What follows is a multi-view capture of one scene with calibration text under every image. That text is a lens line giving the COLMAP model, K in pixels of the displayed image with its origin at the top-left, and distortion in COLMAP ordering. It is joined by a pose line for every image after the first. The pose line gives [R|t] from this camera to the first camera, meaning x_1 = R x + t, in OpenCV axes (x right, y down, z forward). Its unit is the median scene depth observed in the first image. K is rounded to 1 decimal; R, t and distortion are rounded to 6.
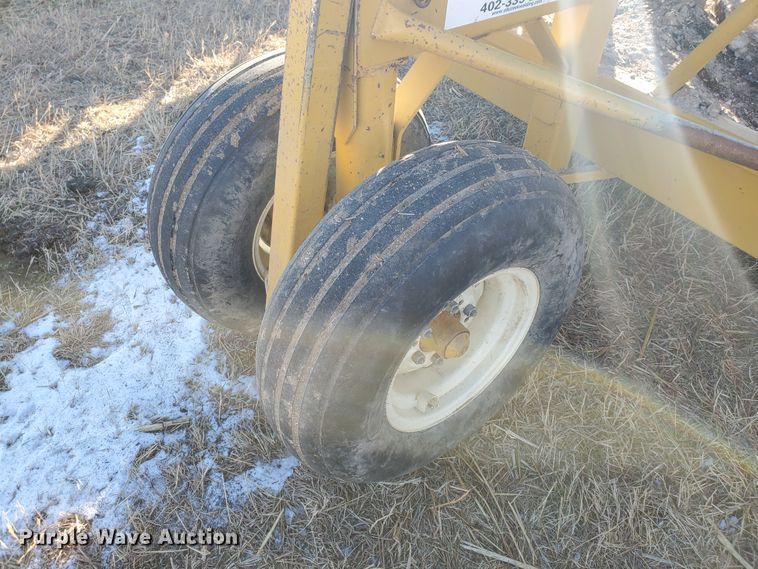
lens RADIAL K [[574.8, 0, 379.0], [0, 574.8, 284.5], [0, 0, 1]] dist [0.007542, -0.002079]
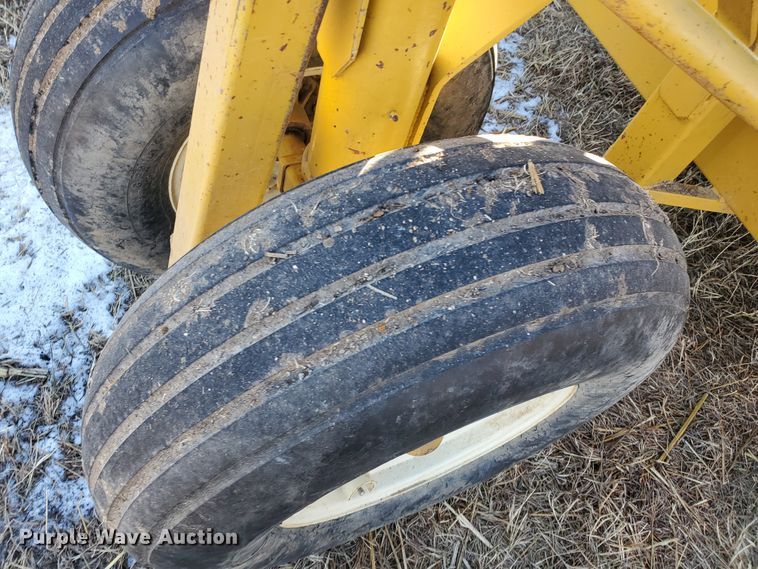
lens RADIAL K [[575.8, 0, 381.2], [0, 575.8, 285.7], [0, 0, 1]] dist [-0.003335, 0.005672]
pose [[0.954690, 0.296685, 0.023341, 0.027094], [-0.294757, 0.931832, 0.211676, -0.178909], [0.041051, -0.208965, 0.977061, 0.408405]]
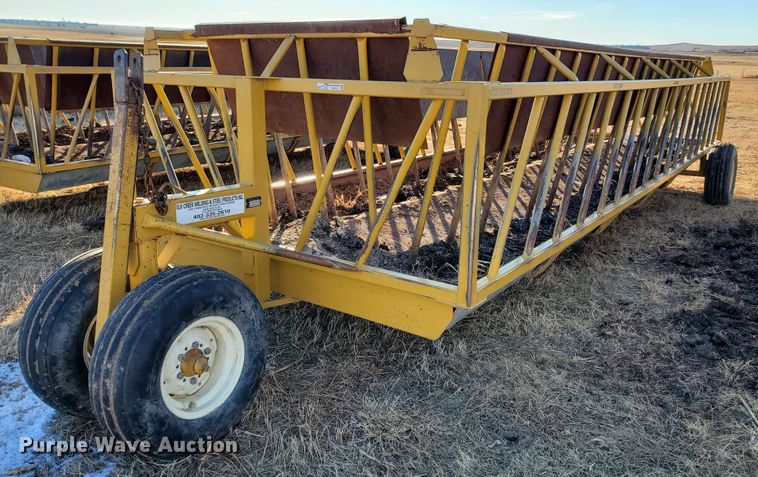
lens RADIAL K [[636.6, 0, 399.9], [0, 636.6, 236.6], [0, 0, 1]] dist [0.007196, 0.011269]
pose [[0.948653, -0.089952, 0.303259, 0.163064], [0.232702, 0.847846, -0.476452, 0.939564], [-0.214259, 0.522557, 0.825244, -1.183917]]
